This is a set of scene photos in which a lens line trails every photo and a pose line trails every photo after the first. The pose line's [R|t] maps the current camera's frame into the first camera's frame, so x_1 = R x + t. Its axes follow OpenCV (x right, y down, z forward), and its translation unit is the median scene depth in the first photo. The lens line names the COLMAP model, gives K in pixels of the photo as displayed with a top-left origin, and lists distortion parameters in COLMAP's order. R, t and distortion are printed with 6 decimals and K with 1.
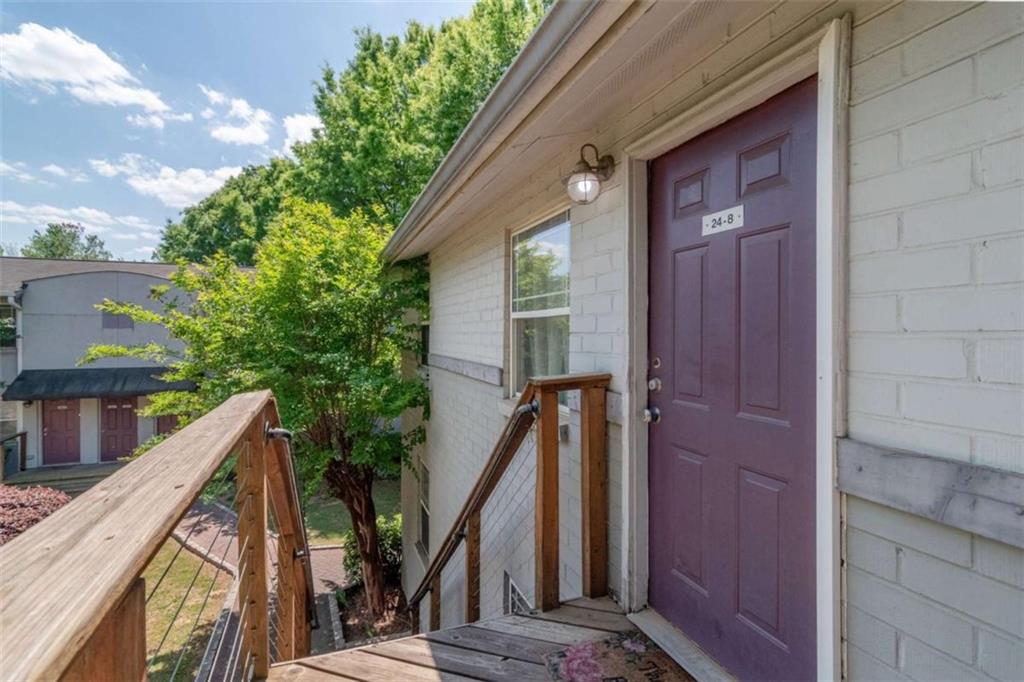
lens RADIAL K [[493.3, 0, 516.1], [0, 493.3, 336.5], [0, 0, 1]] dist [0.000384, 0.000059]
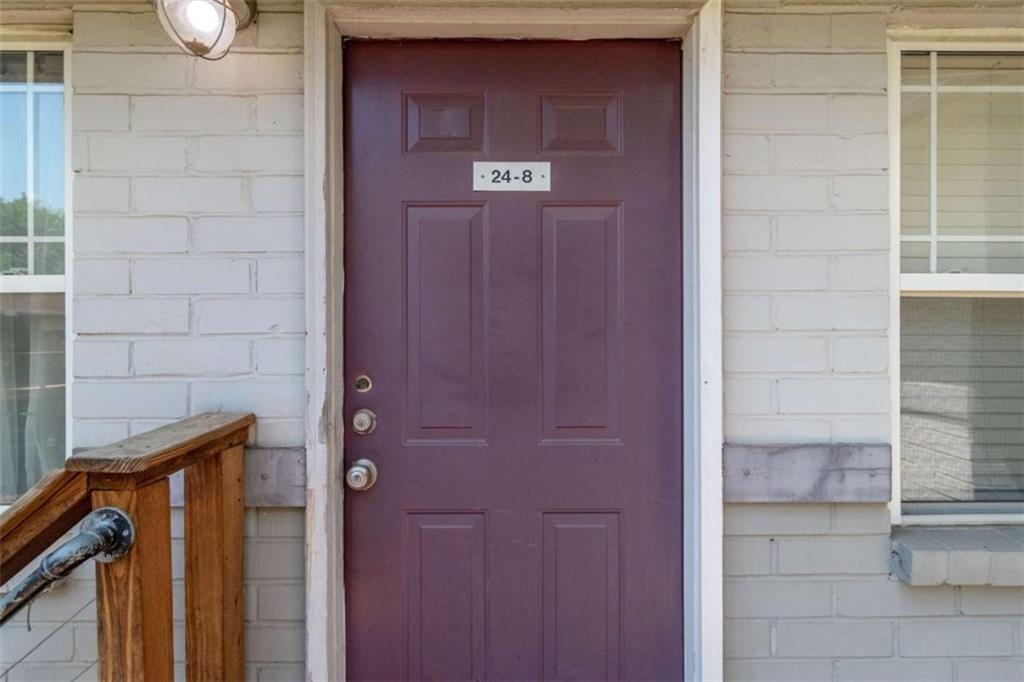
lens RADIAL K [[520.1, 0, 582.3], [0, 520.1, 332.5], [0, 0, 1]] dist [-0.004122, -0.000508]
pose [[0.355451, -0.003731, 0.934688, -0.260436], [0.011463, 0.999934, -0.000368, -0.006619], [-0.934625, 0.010845, 0.355470, 0.666618]]
